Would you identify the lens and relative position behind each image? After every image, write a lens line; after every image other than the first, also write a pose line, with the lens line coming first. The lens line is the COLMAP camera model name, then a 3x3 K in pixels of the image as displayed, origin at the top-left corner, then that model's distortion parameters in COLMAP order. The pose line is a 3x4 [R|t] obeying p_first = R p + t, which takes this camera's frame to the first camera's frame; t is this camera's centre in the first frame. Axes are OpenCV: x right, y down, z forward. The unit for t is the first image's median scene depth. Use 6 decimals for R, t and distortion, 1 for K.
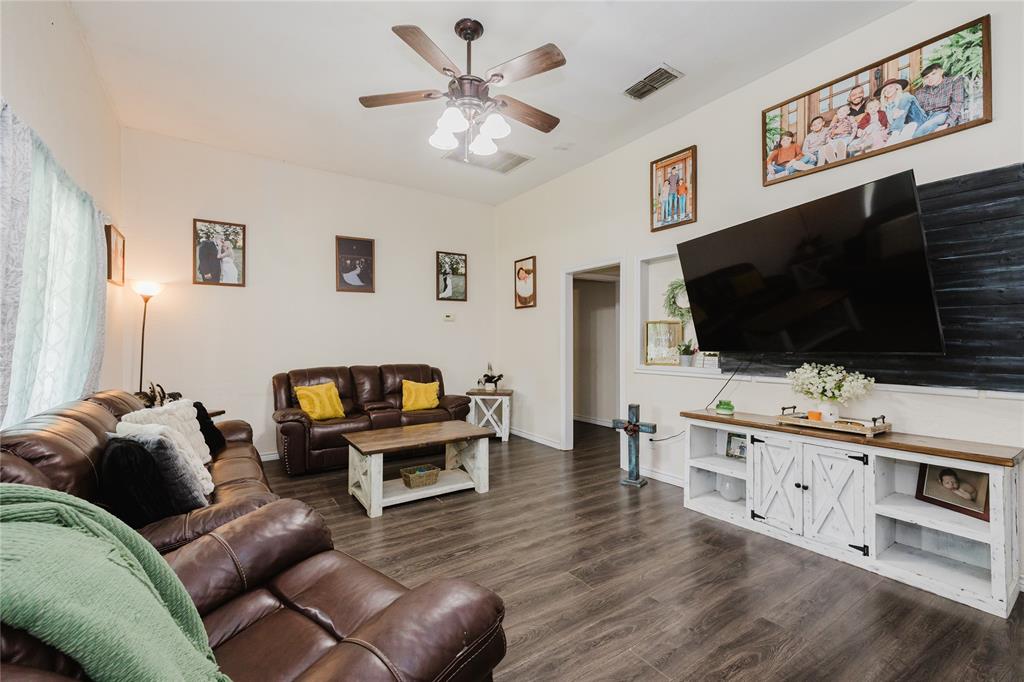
lens RADIAL K [[432.6, 0, 513.9], [0, 432.6, 334.9], [0, 0, 1]] dist [0.004198, 0.000460]
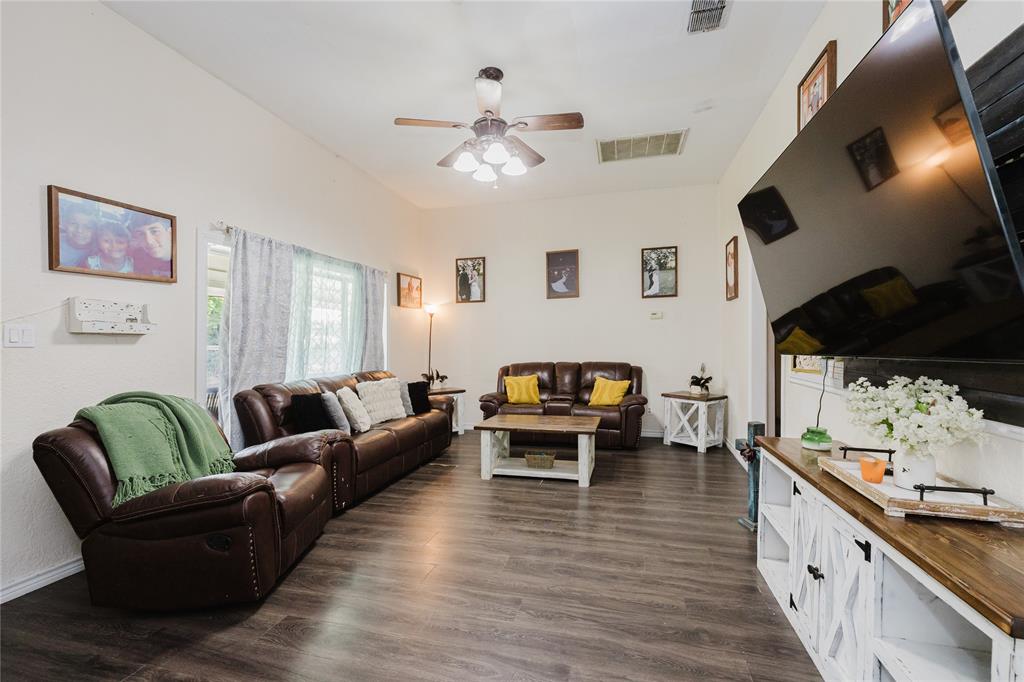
lens RADIAL K [[437.7, 0, 516.1], [0, 437.7, 338.6], [0, 0, 1]] dist [0.000537, 0.000084]
pose [[0.659575, -0.010920, -0.751560, 0.471262], [0.021818, 0.999751, 0.004622, 0.001107], [0.751322, -0.019446, 0.659649, 0.149409]]
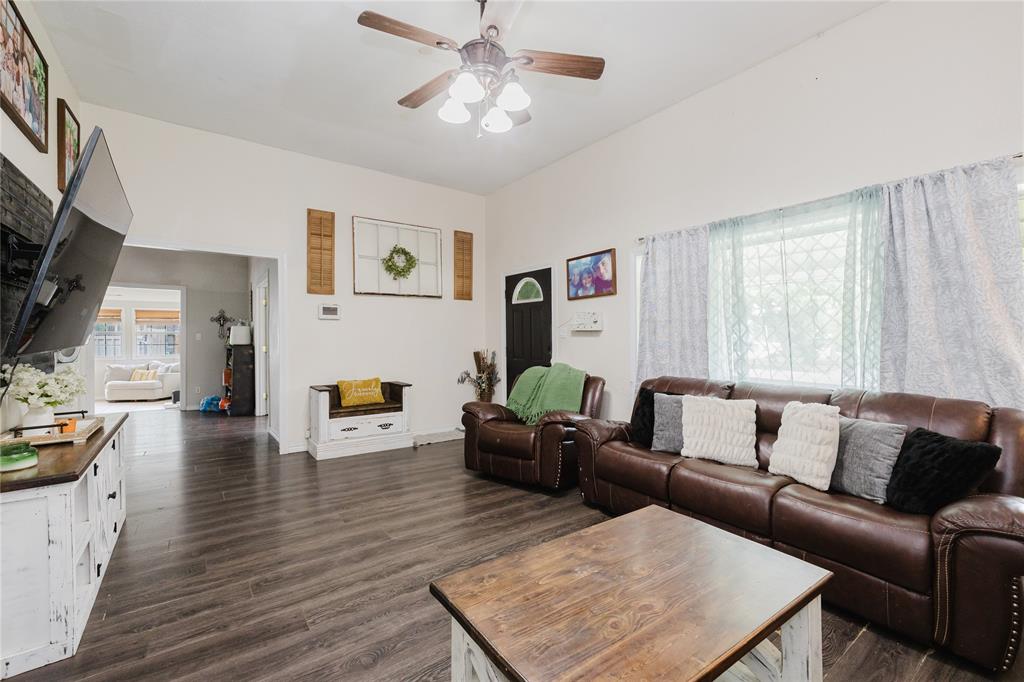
lens RADIAL K [[432.6, 0, 513.9], [0, 432.6, 334.9], [0, 0, 1]] dist [0.004198, 0.000460]
pose [[-0.999523, -0.002687, -0.030756, -0.077450], [-0.001958, 0.999718, -0.023685, 0.018365], [0.030811, -0.023614, -0.999246, 1.062603]]
